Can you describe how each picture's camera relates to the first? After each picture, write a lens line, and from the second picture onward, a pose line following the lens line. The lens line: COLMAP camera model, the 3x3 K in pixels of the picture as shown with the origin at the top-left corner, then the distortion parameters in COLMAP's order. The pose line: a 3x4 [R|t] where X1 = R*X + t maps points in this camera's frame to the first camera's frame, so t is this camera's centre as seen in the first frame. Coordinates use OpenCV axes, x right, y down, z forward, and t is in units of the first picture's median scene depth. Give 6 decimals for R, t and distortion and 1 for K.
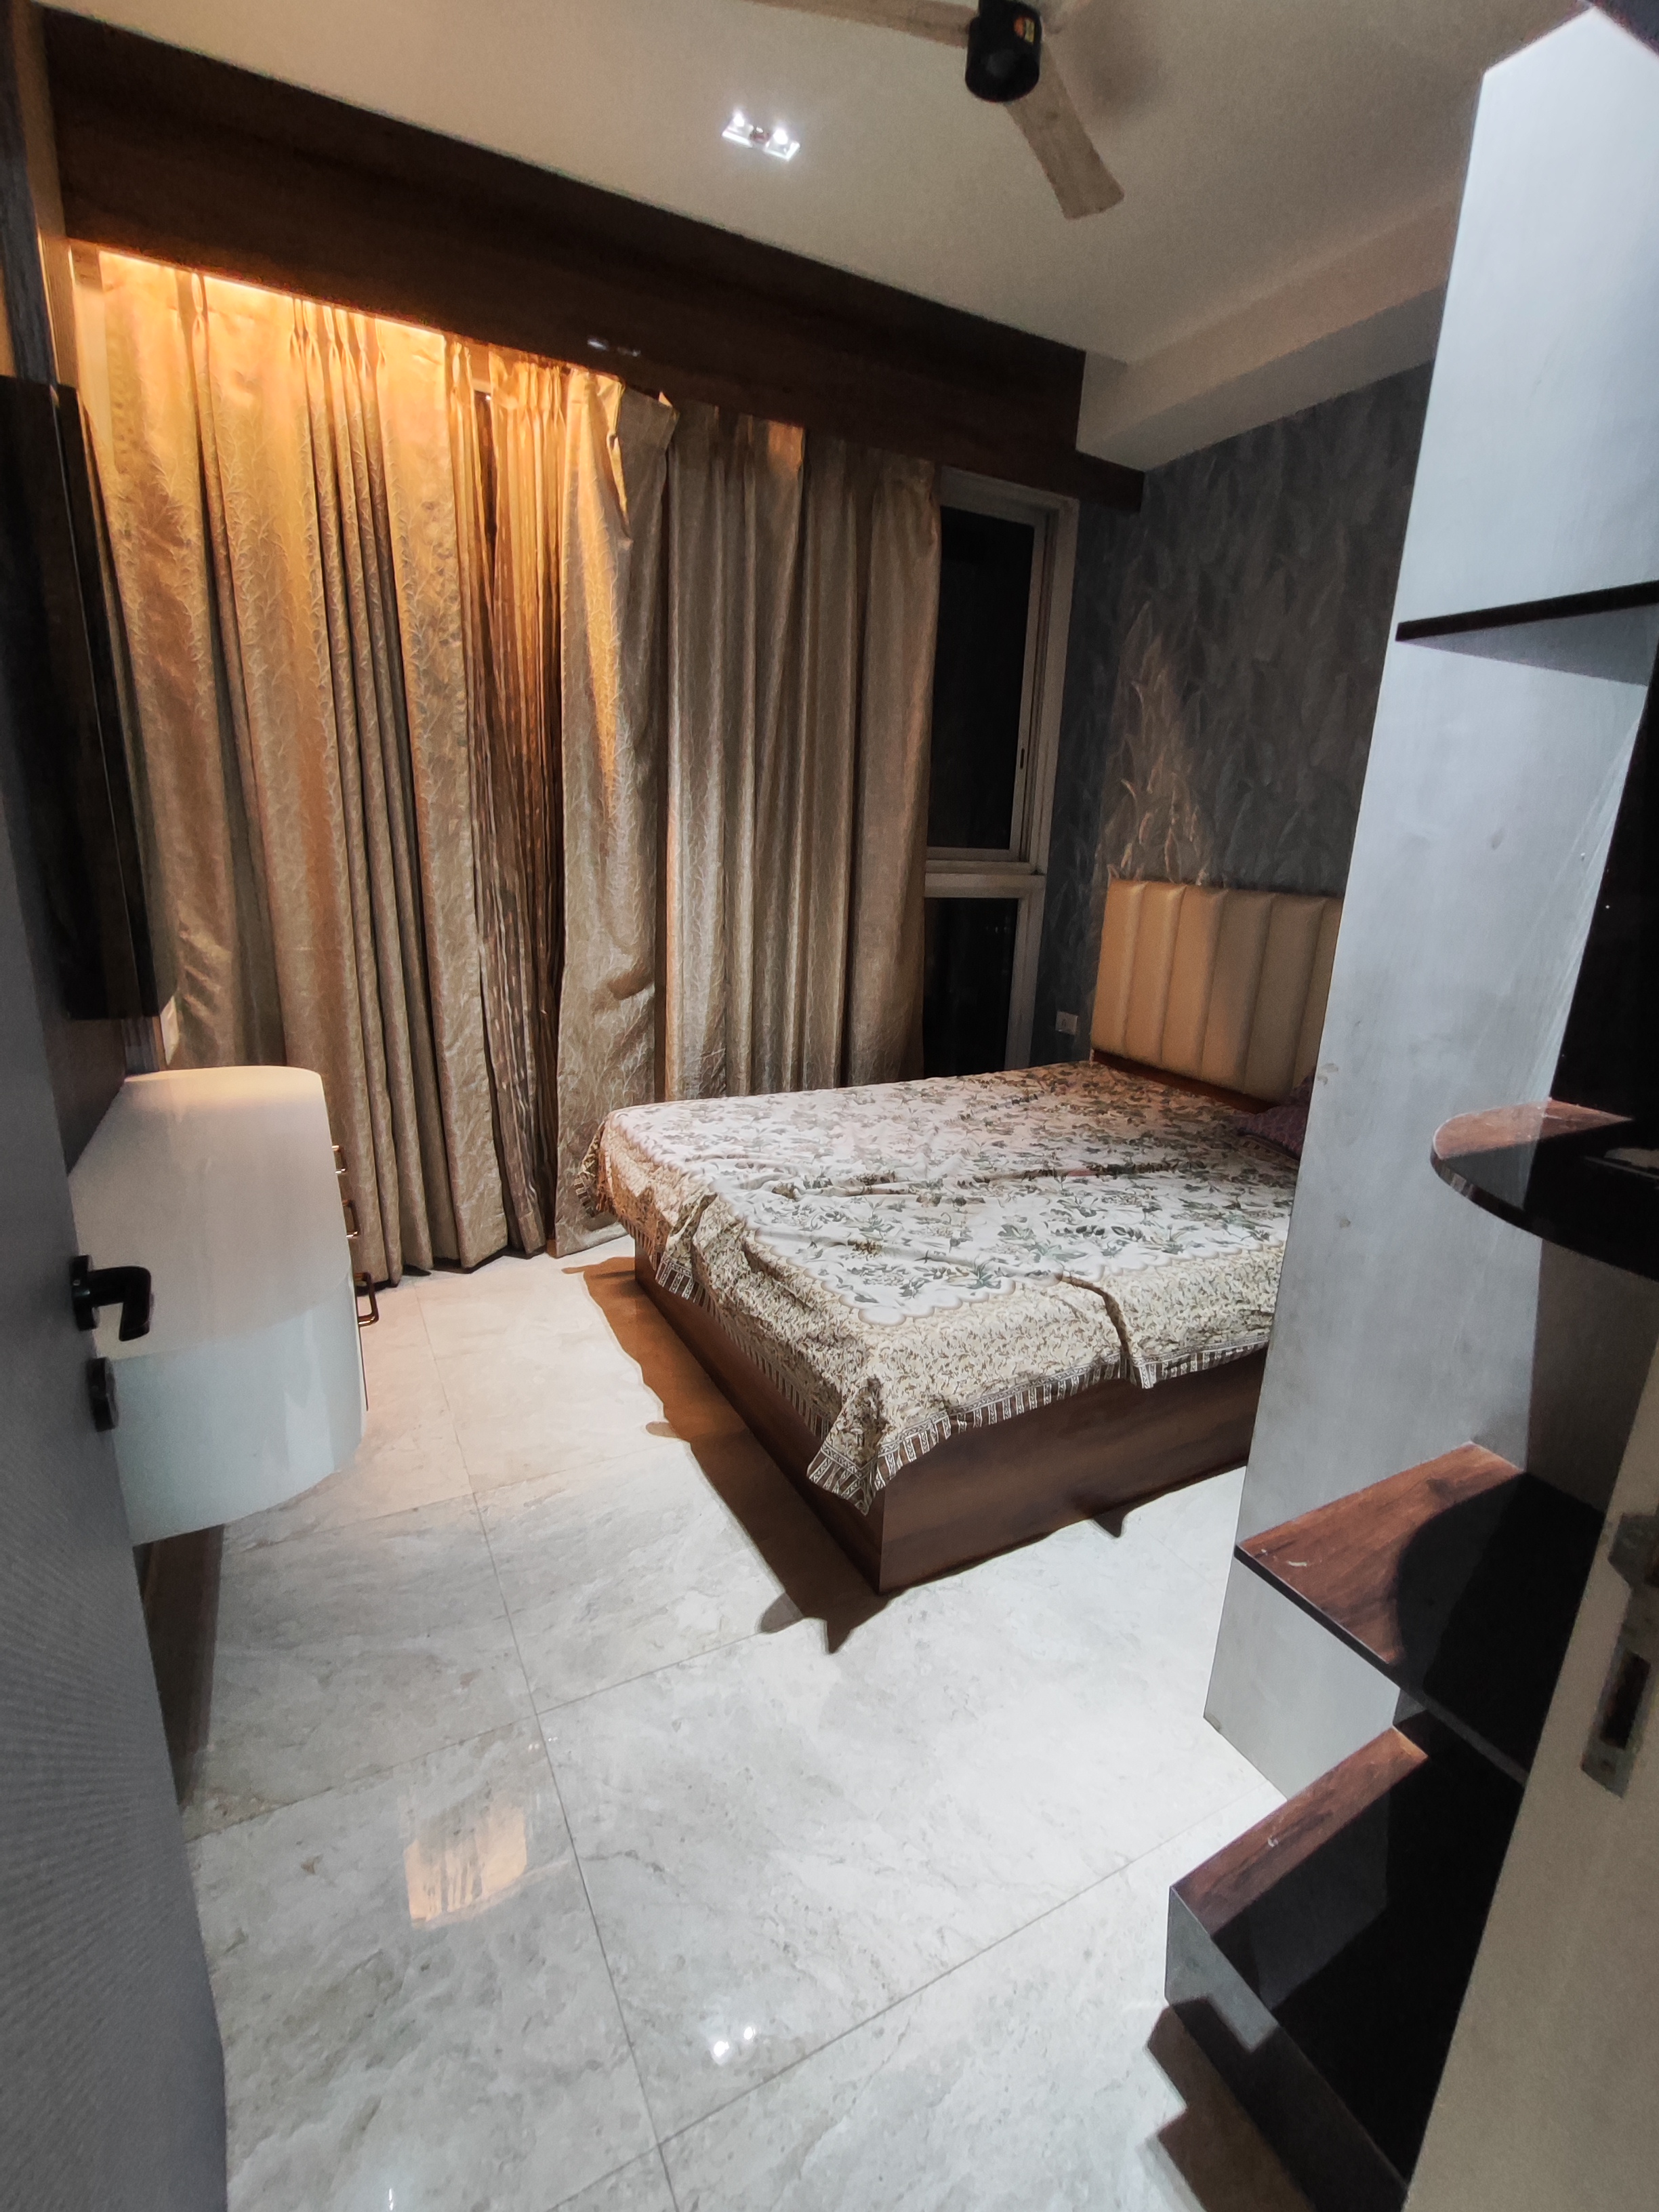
lens RADIAL K [[1009.2, 0, 844.6], [0, 1009.2, 1117.2], [0, 0, 1]] dist [-0.012322, 0.011745]
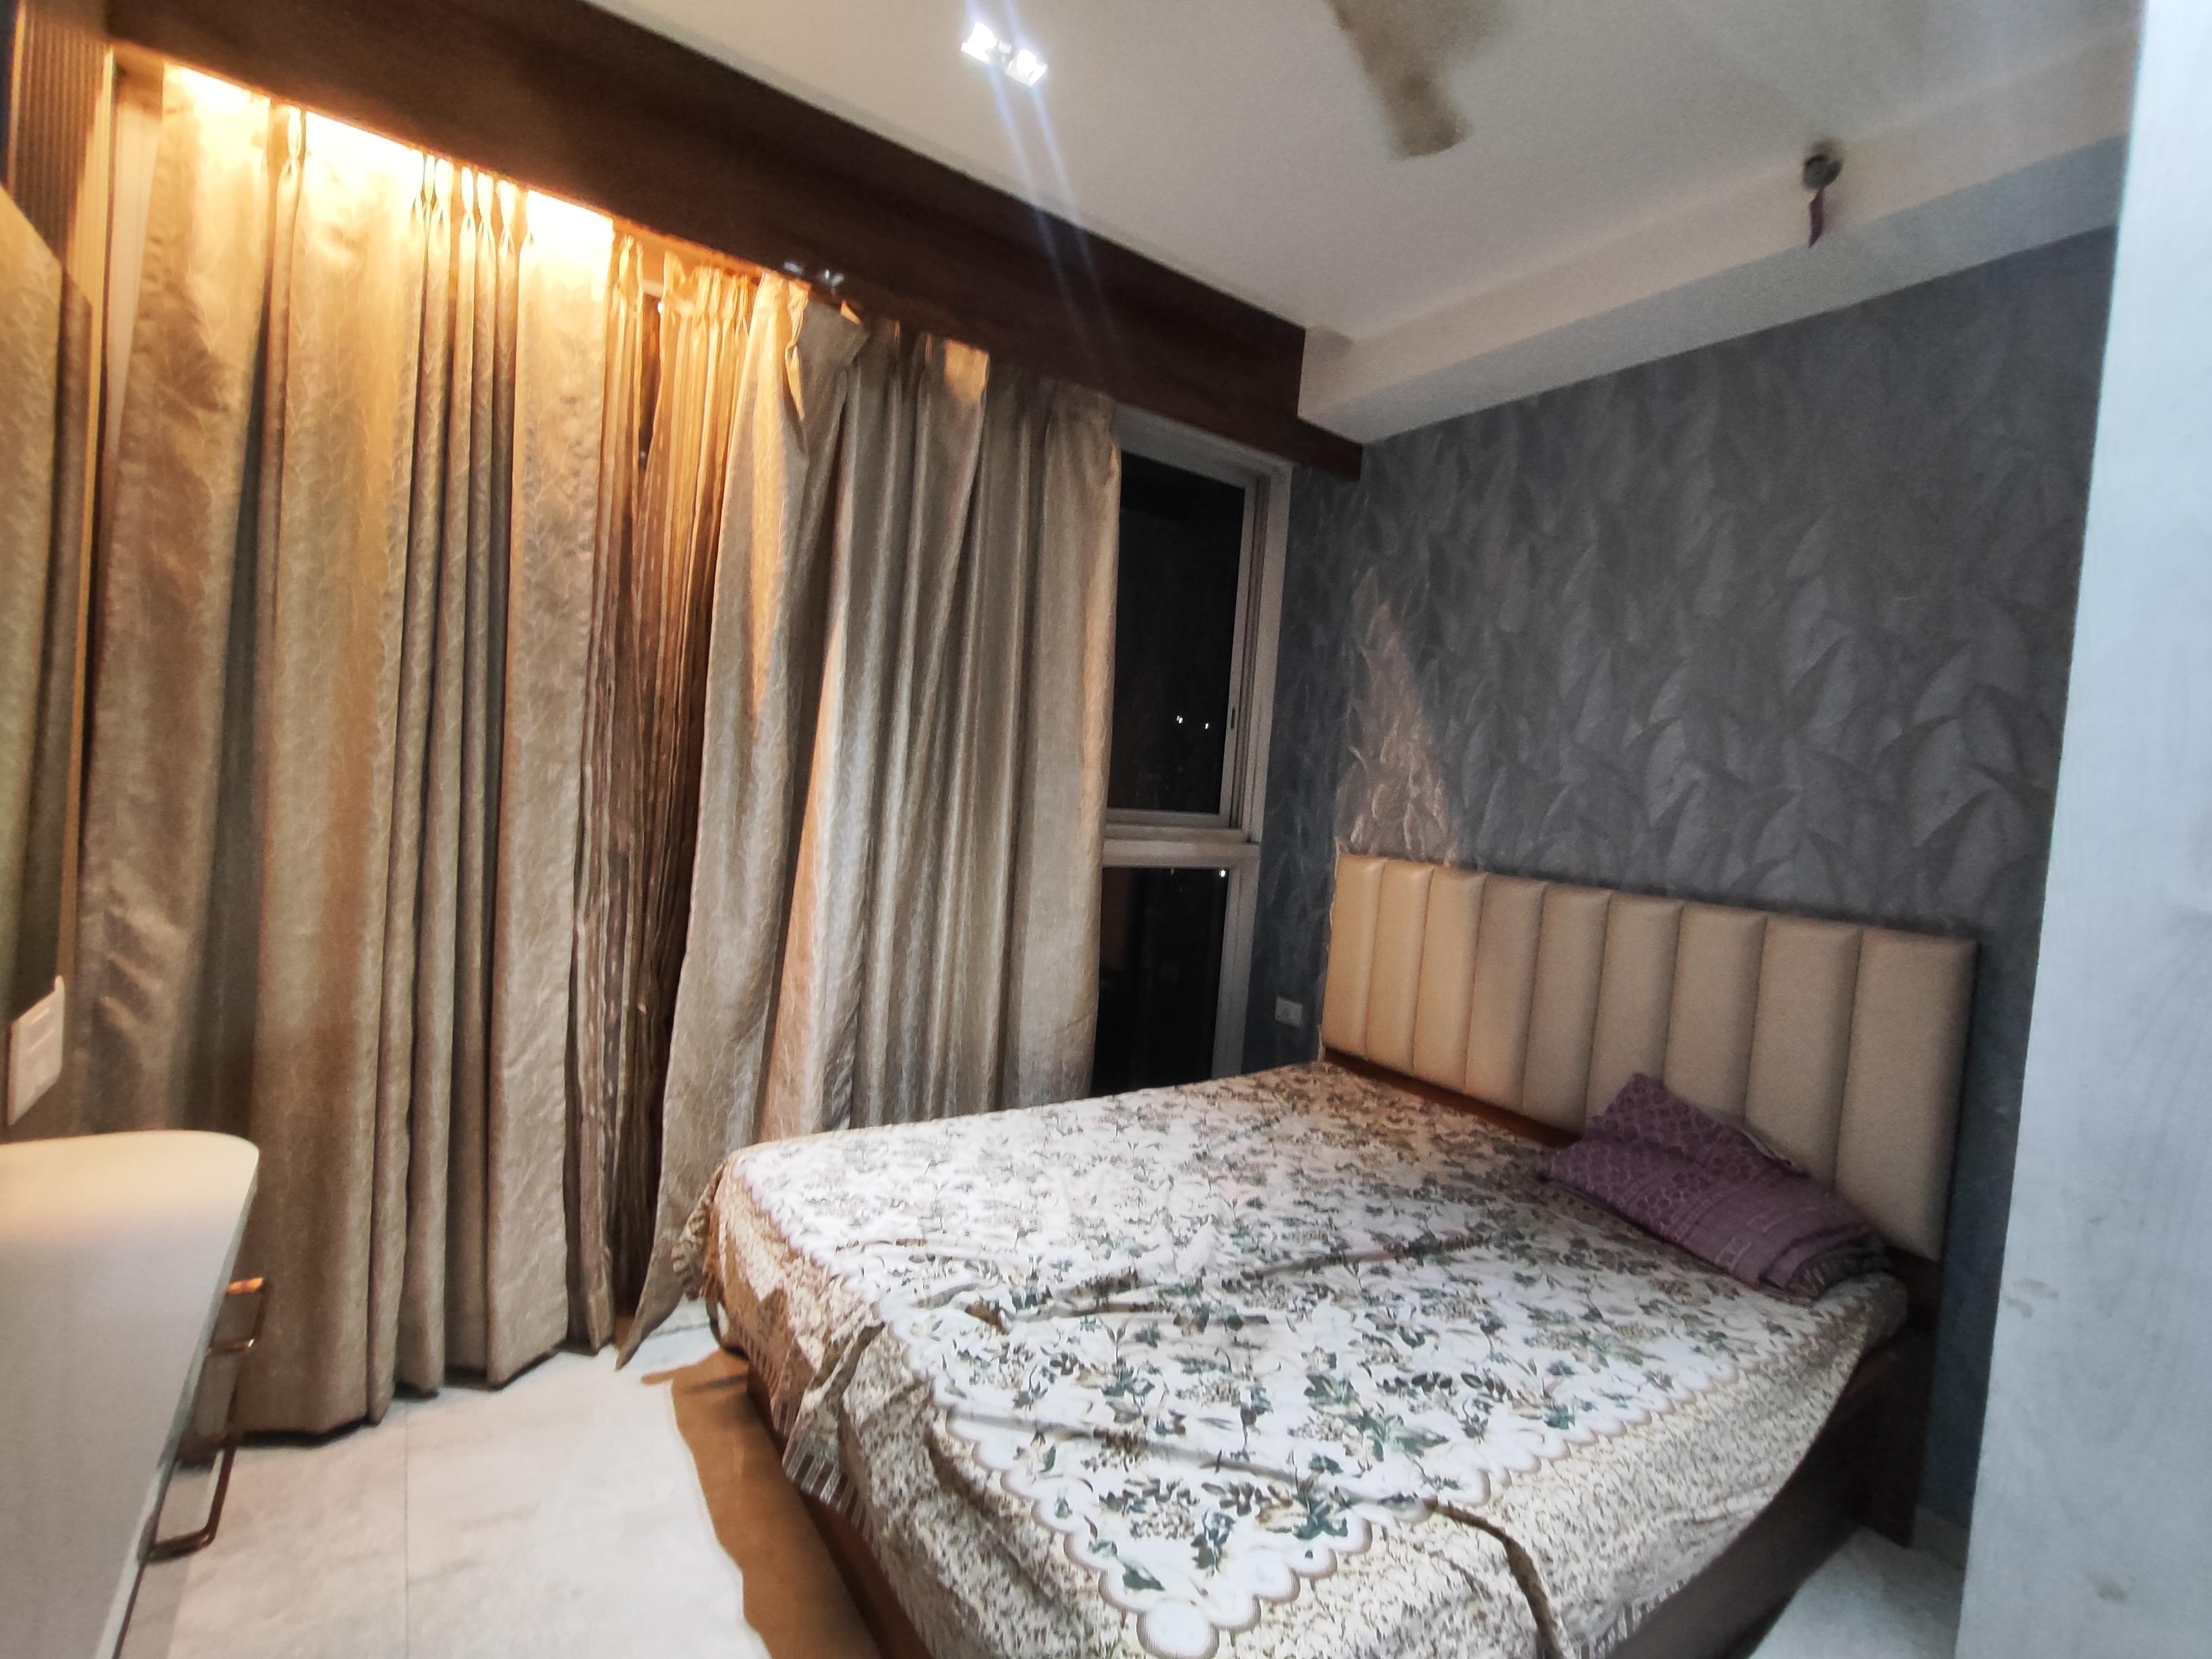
lens RADIAL K [[1009.2, 0, 1112.2], [0, 1009.2, 820.9], [0, 0, 1]] dist [-0.012322, 0.011745]
pose [[0.992341, 0.033458, 0.118912, -0.056271], [-0.005822, 0.974219, -0.225531, -0.084776], [-0.123392, 0.223111, 0.966952, 0.217318]]
